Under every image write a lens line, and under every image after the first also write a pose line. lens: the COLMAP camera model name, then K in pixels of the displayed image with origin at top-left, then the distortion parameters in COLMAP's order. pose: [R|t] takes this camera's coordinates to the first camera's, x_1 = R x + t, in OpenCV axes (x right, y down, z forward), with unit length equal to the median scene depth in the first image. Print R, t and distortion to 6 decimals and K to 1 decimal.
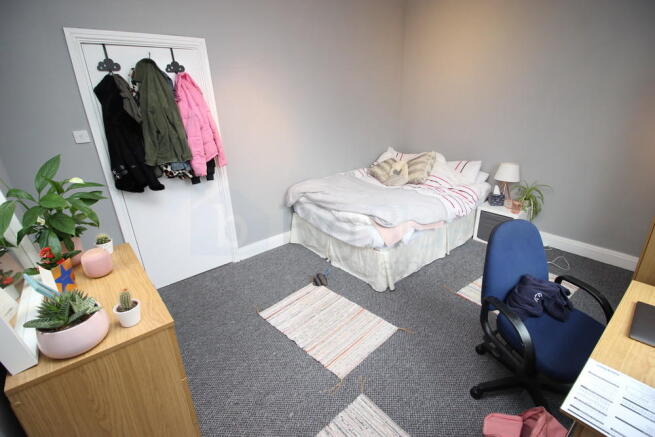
lens RADIAL K [[307.9, 0, 327.5], [0, 307.9, 218.5], [0, 0, 1]] dist [-0.001116, -0.018315]
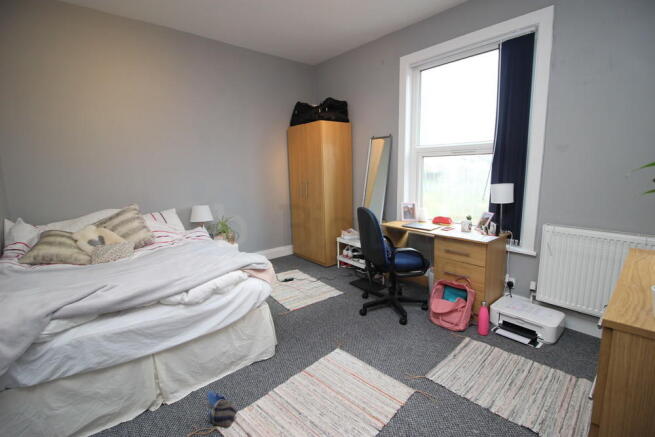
lens RADIAL K [[307.9, 0, 327.5], [0, 307.9, 218.5], [0, 0, 1]] dist [-0.001116, -0.018315]
pose [[-0.045345, -0.119357, 0.991815, -0.566412], [0.380422, 0.915965, 0.127621, -0.127944], [-0.923701, 0.383095, 0.003871, 0.725828]]
